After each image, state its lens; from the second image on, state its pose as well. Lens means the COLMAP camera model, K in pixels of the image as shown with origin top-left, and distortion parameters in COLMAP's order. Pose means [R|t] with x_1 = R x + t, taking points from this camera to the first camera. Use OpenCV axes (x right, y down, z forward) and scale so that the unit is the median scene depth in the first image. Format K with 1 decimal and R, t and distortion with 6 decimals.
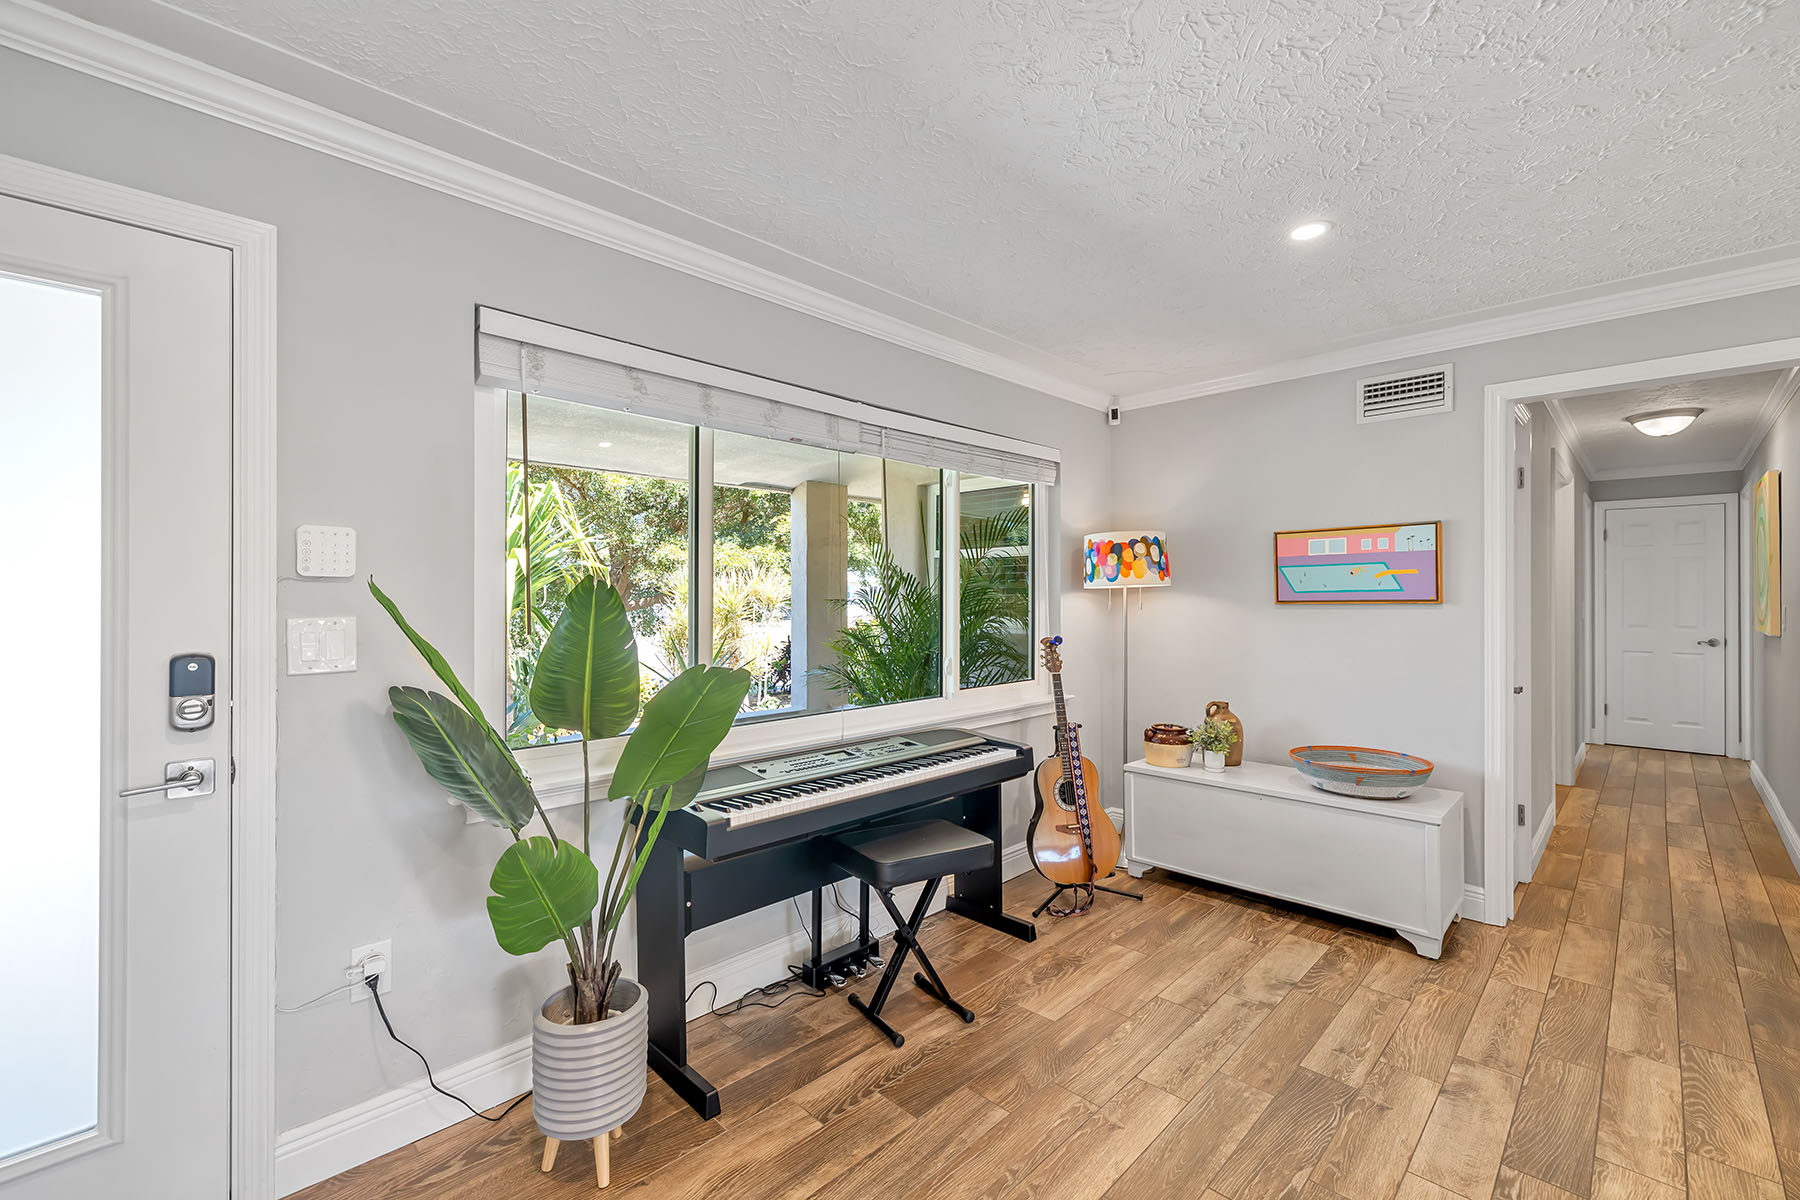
lens RADIAL K [[774.8, 0, 892.6], [0, 774.8, 593.1], [0, 0, 1]] dist [0.001928, 0.000535]
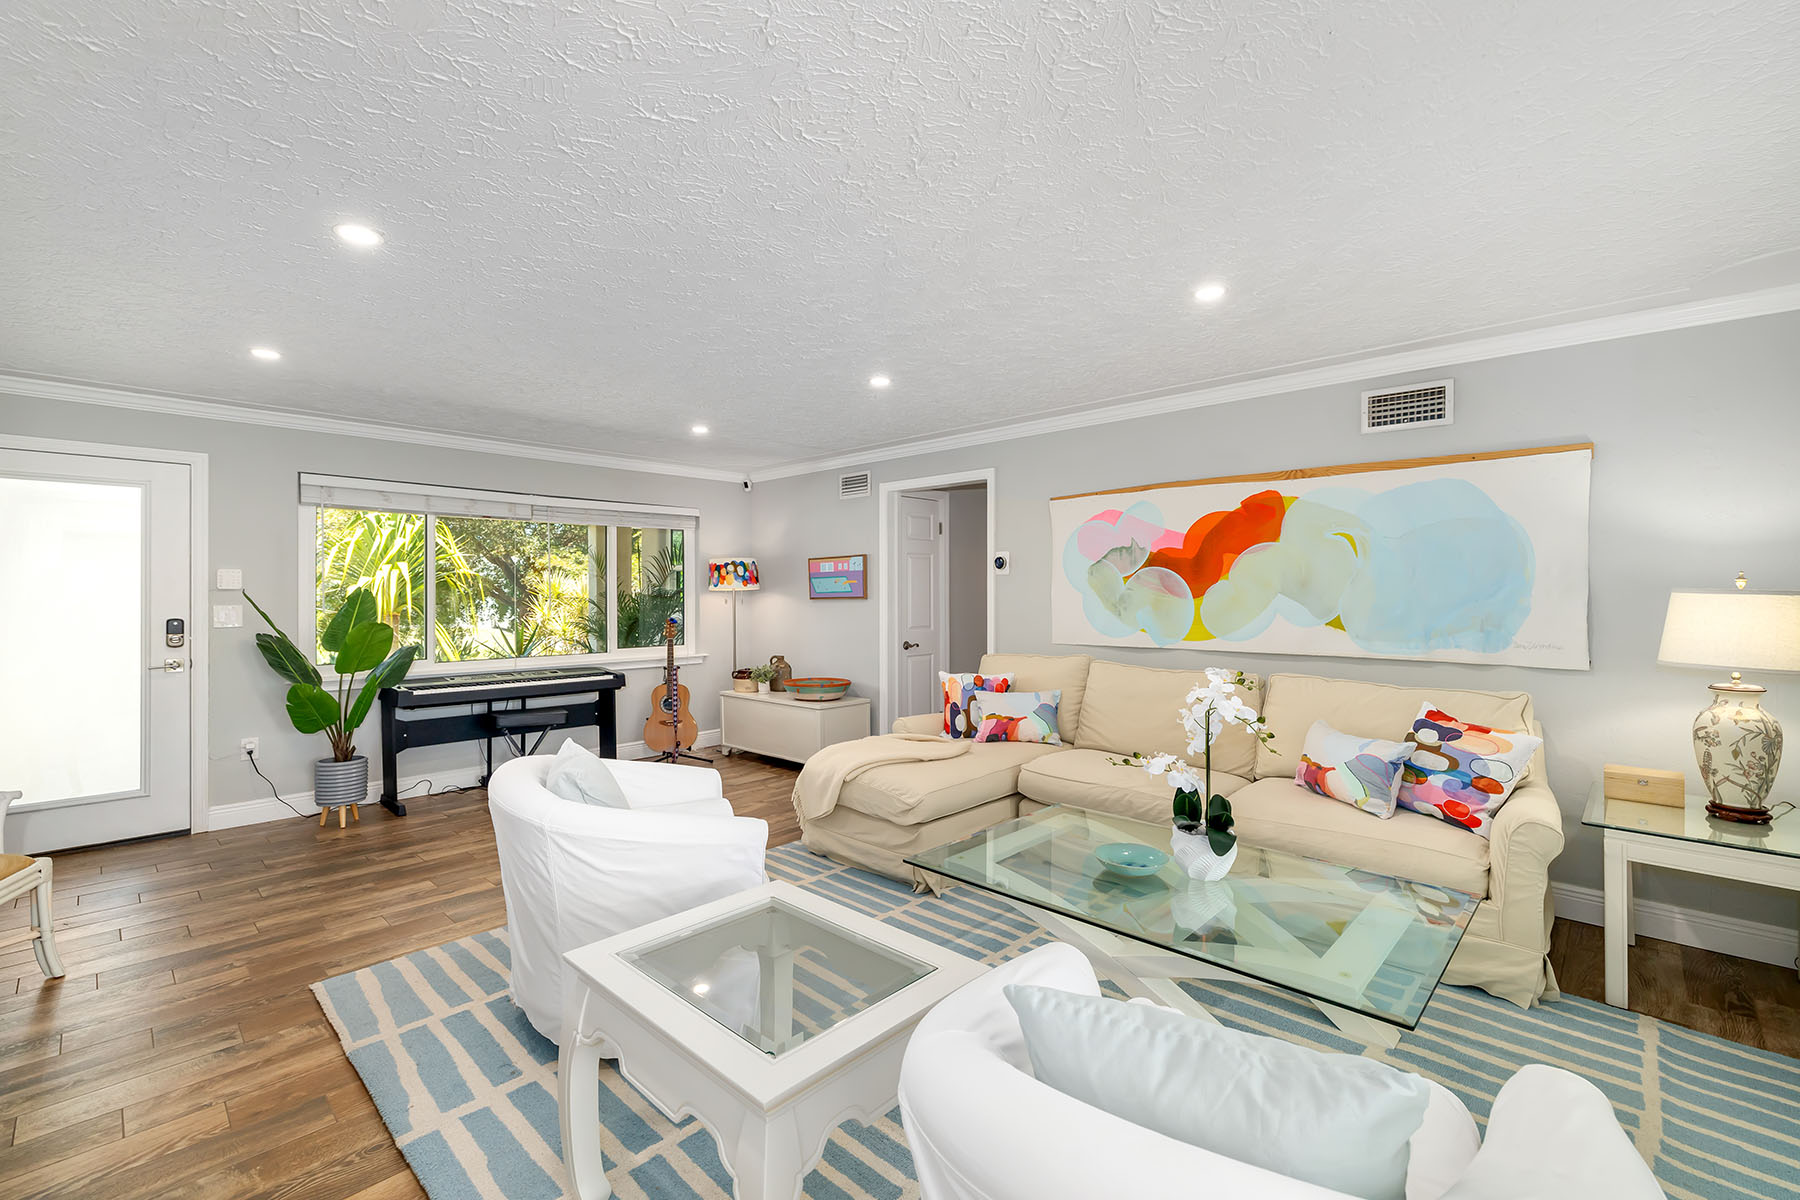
lens RADIAL K [[766.3, 0, 900.0], [0, 766.3, 591.6], [0, 0, 1]] dist [0.000930, 0.000806]
pose [[0.999182, -0.003076, 0.040330, 0.739237], [0.003080, 0.999995, -0.000042, -0.003548], [-0.040329, 0.000166, 0.999186, -0.866468]]
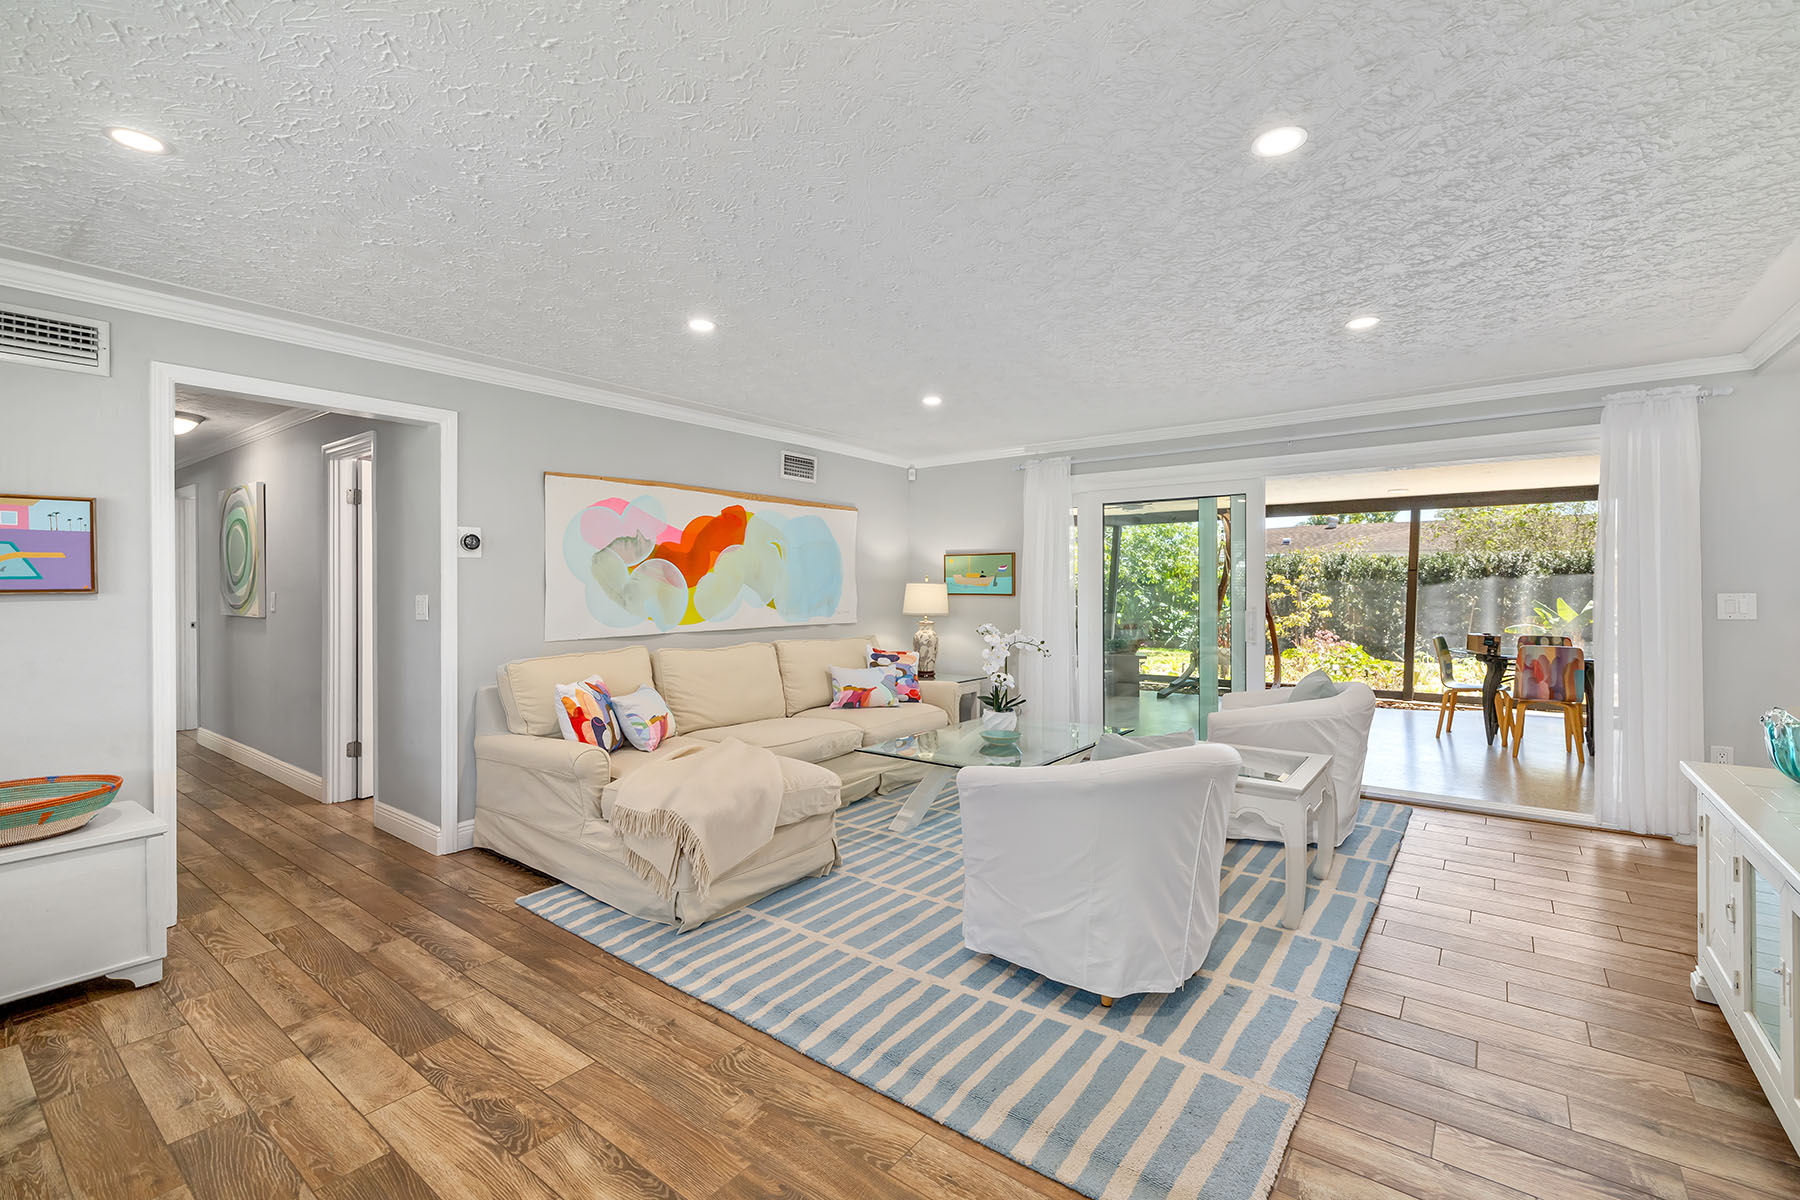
lens RADIAL K [[754.4, 0, 905.6], [0, 754.4, 582.6], [0, 0, 1]] dist [-0.000028, 0.000010]
pose [[-0.132032, 0.001293, 0.991245, -0.263071], [-0.002037, 0.999997, -0.001576, 0.000946], [-0.991243, -0.002227, -0.132029, 0.215562]]
